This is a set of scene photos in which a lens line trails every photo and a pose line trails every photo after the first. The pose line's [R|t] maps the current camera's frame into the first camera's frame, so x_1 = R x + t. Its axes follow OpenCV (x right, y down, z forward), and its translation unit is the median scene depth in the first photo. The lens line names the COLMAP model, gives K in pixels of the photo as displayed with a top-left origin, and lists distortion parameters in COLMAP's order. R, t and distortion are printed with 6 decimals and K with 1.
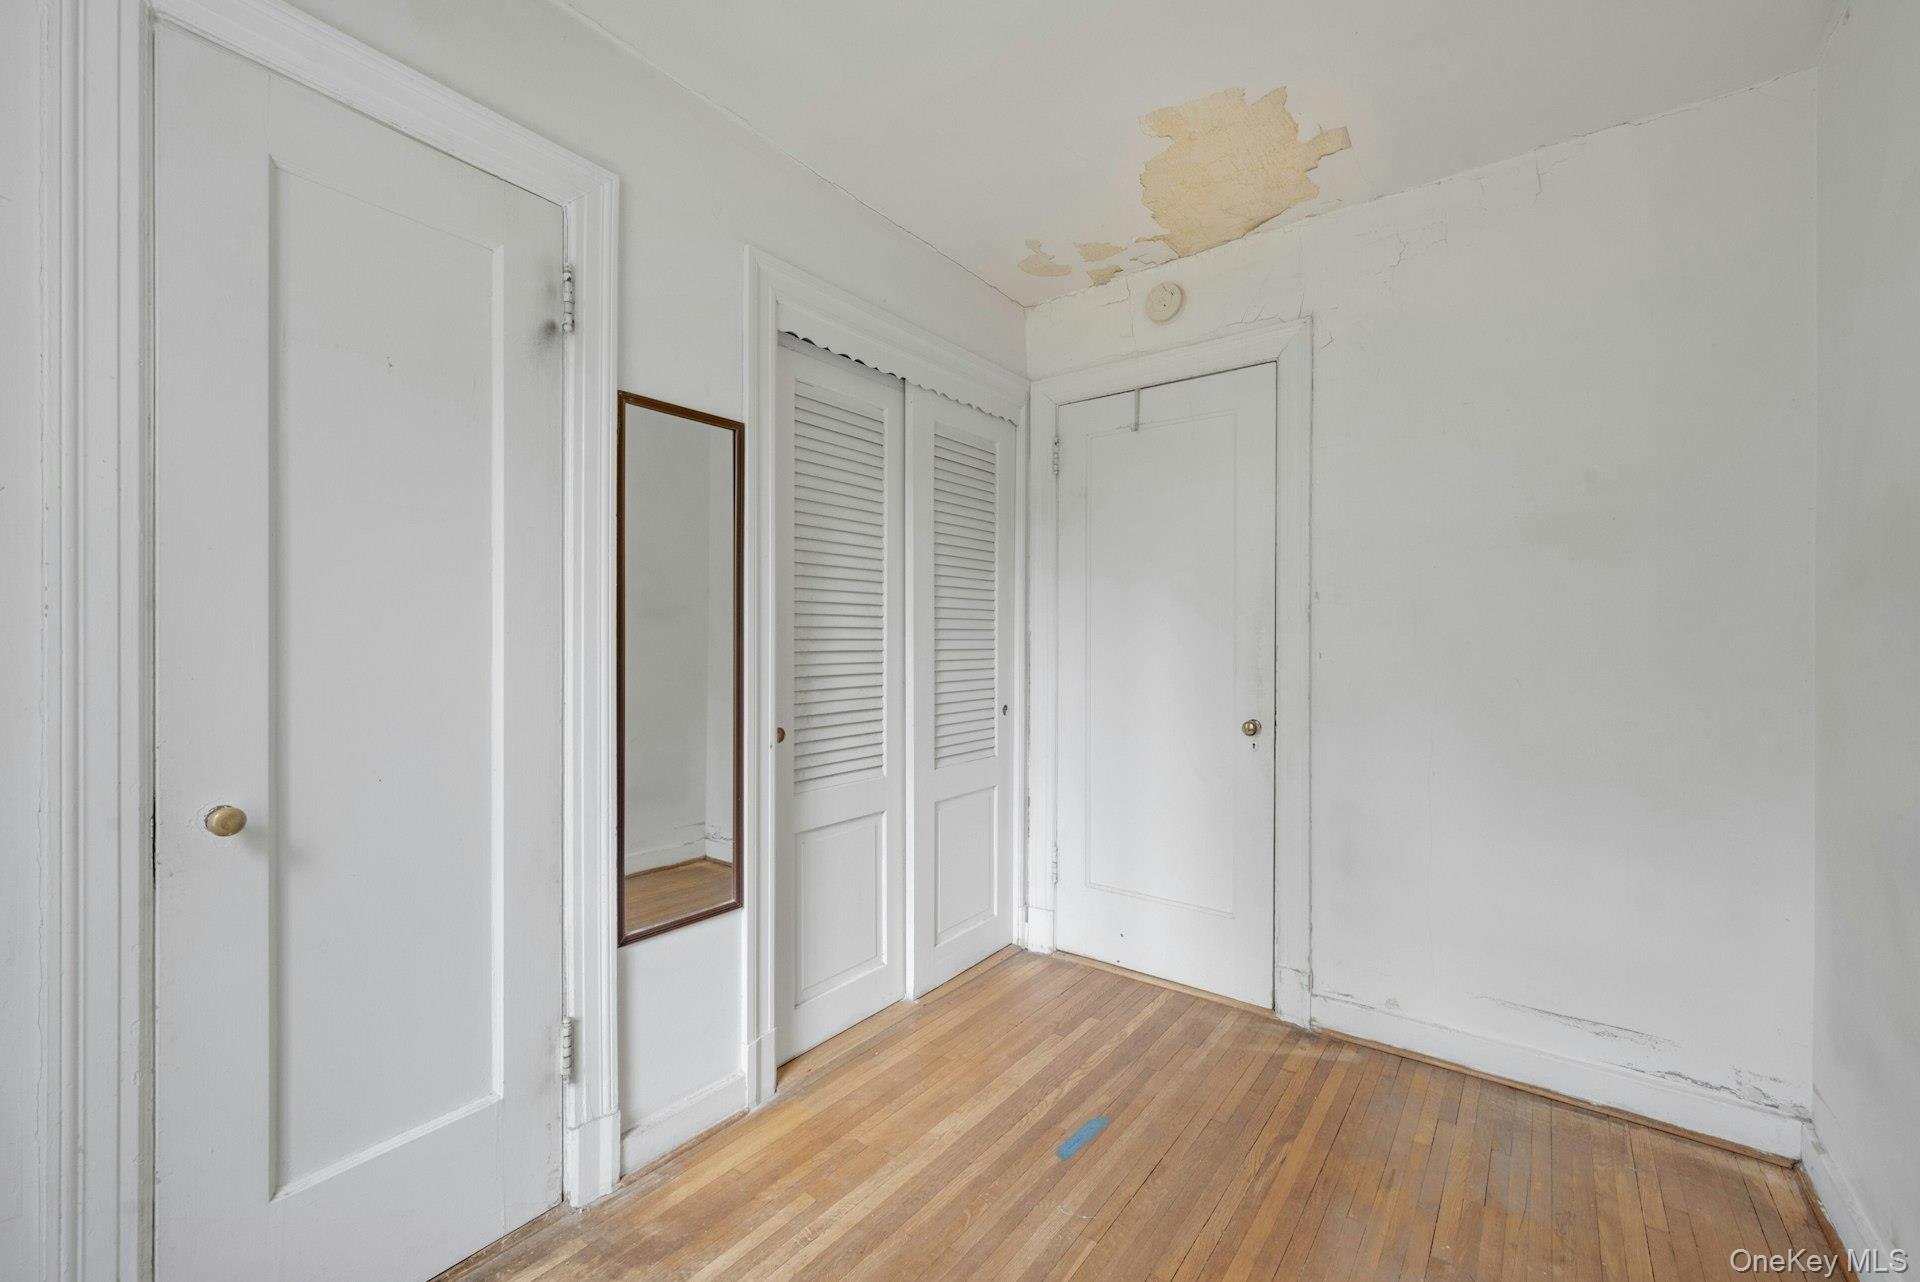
lens RADIAL K [[760.6, 0, 965.9], [0, 760.6, 636.8], [0, 0, 1]] dist [0.000068, 0.000063]
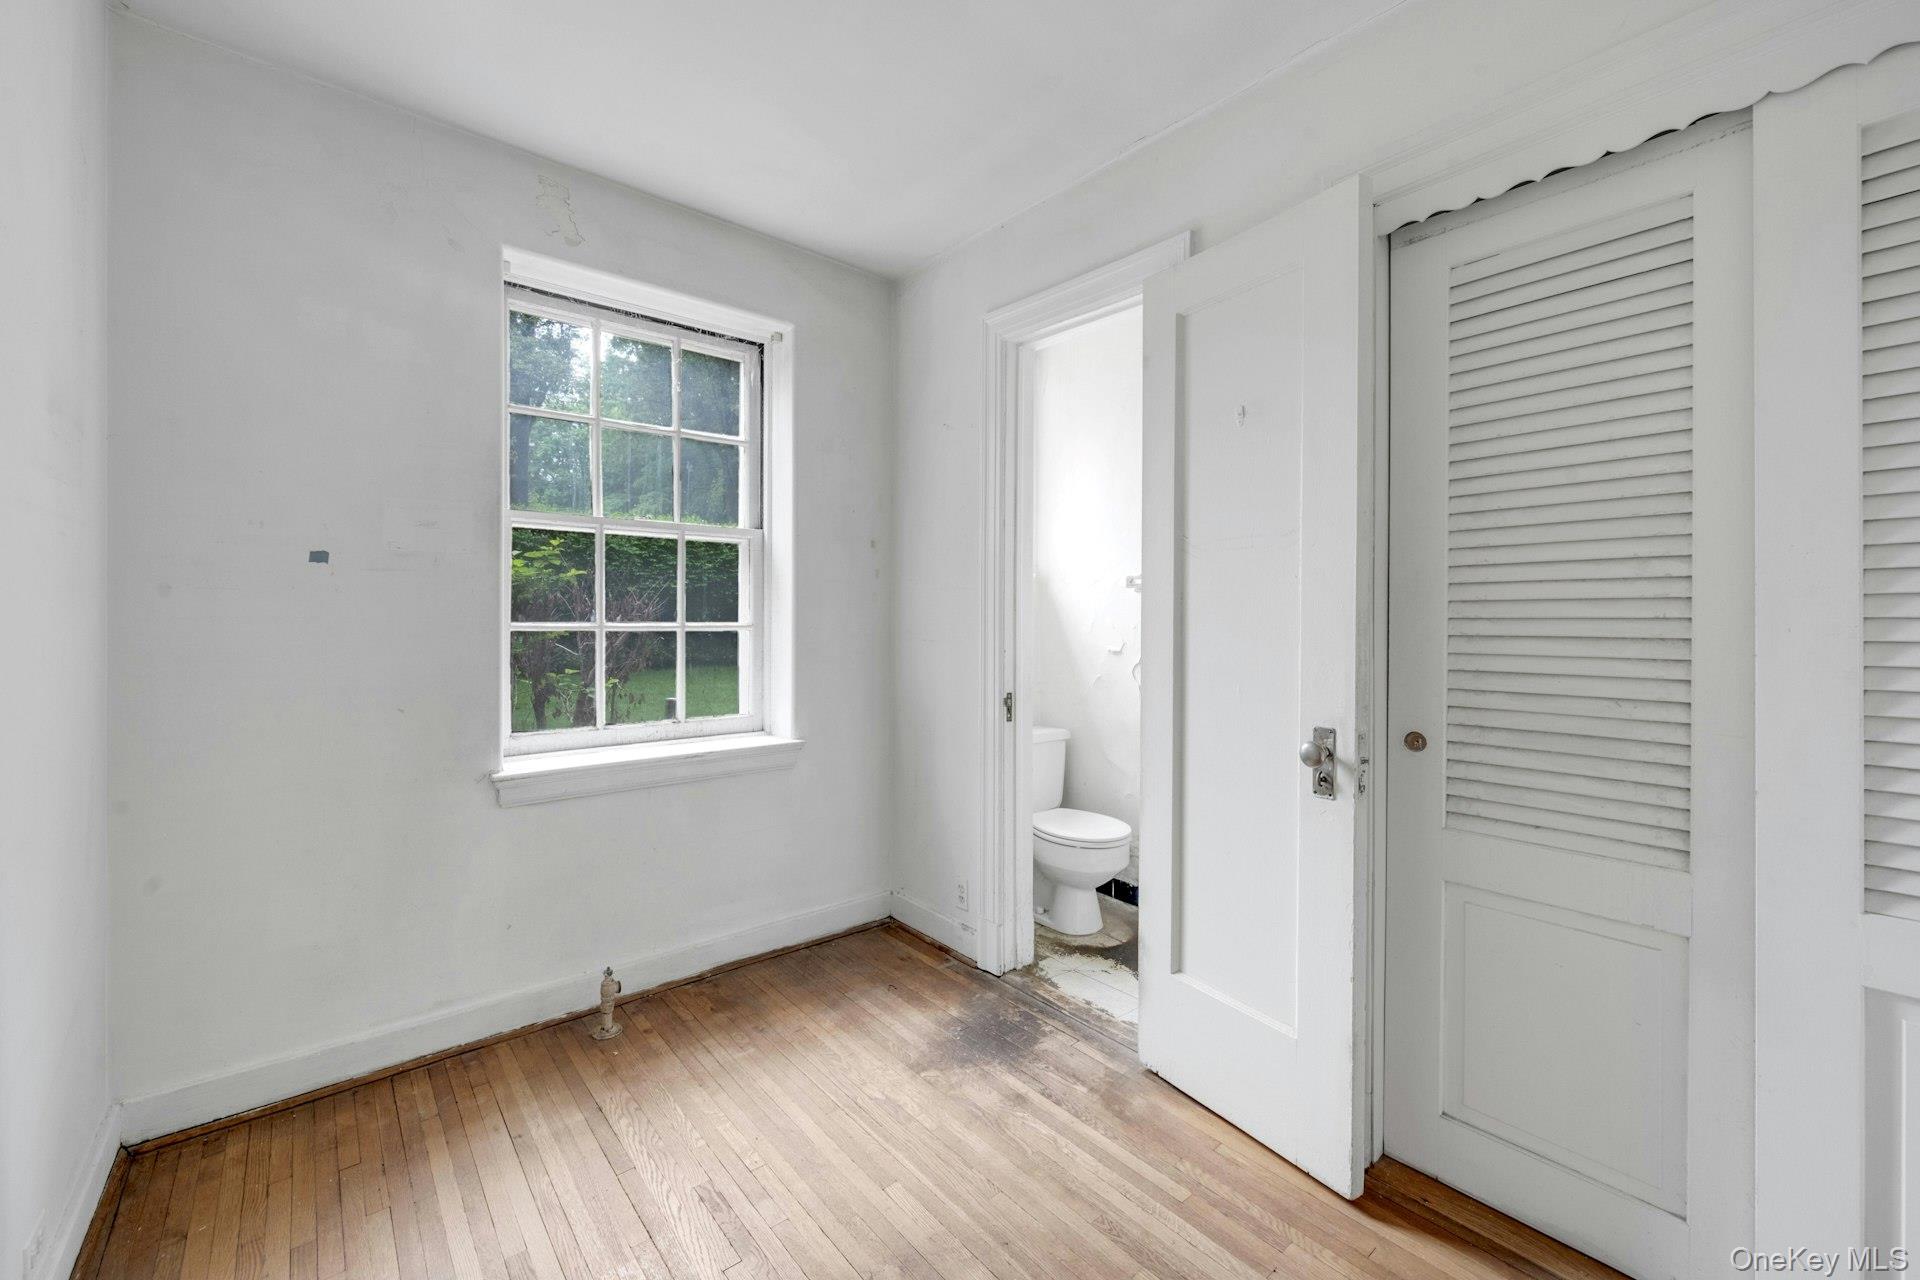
lens RADIAL K [[760.6, 0, 965.9], [0, 760.6, 635.8], [0, 0, 1]] dist [0.000068, 0.000063]
pose [[-0.197562, 0.006371, -0.980270, 0.593124], [-0.012492, 0.999881, 0.009017, 0.019587], [0.980211, 0.014027, -0.197459, 0.686781]]
